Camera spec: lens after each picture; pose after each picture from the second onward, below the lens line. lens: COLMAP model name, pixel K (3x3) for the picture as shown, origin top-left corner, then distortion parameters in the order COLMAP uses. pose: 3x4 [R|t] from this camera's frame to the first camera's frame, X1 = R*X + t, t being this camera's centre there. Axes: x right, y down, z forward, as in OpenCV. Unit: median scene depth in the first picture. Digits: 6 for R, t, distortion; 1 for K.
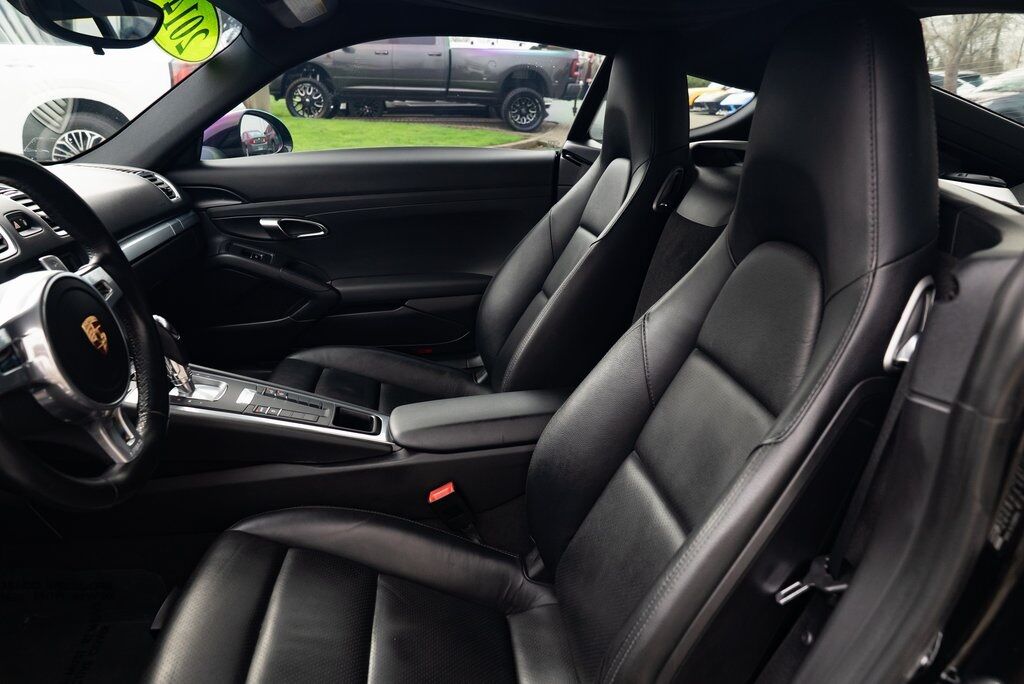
lens RADIAL K [[702.1, 0, 517.6], [0, 702.1, 343.3], [0, 0, 1]] dist [-0.040714, 0.027836]
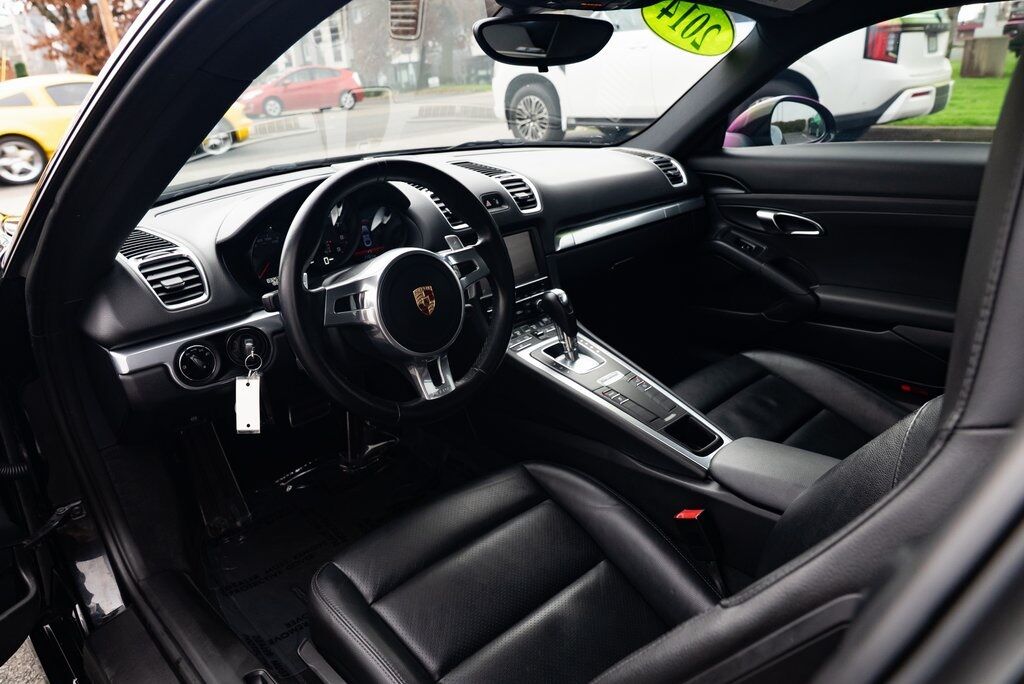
lens RADIAL K [[702.1, 0, 512.9], [0, 702.1, 342.0], [0, 0, 1]] dist [-0.040714, 0.027836]
pose [[0.586572, 0.251302, -0.769922, 0.307054], [-0.212461, 0.965095, 0.153141, -0.099234], [0.781533, 0.073750, 0.619490, 0.171165]]
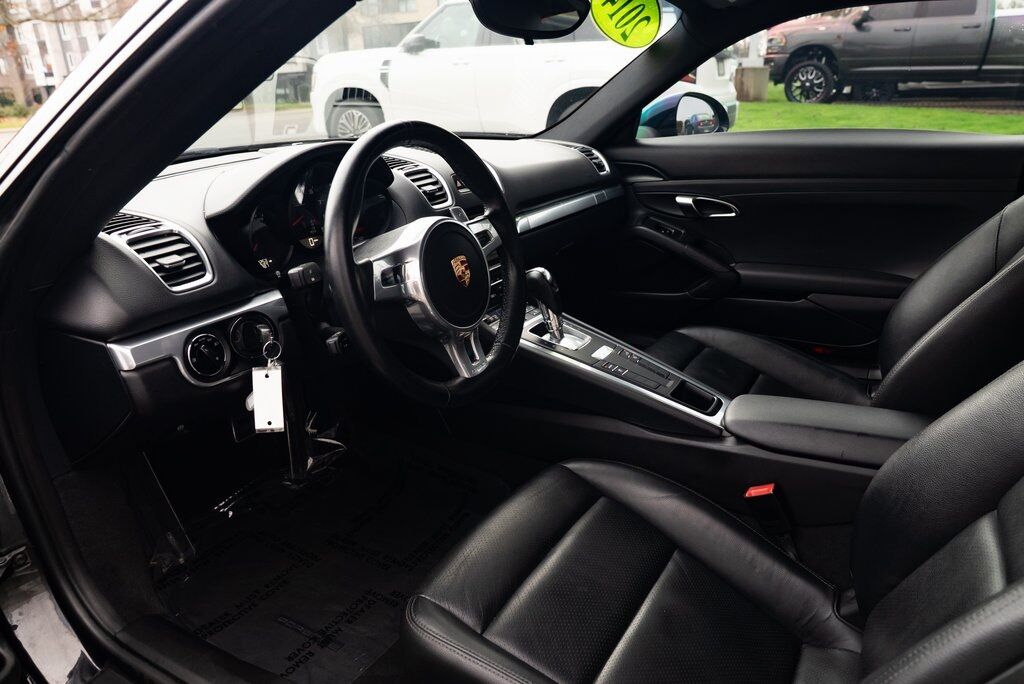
lens RADIAL K [[702.1, 0, 513.6], [0, 702.1, 340.8], [0, 0, 1]] dist [-0.040714, 0.027836]
pose [[0.784483, 0.181251, -0.593072, 0.131922], [-0.172345, 0.982383, 0.072262, 0.002269], [0.595721, 0.045525, 0.801900, 0.029106]]
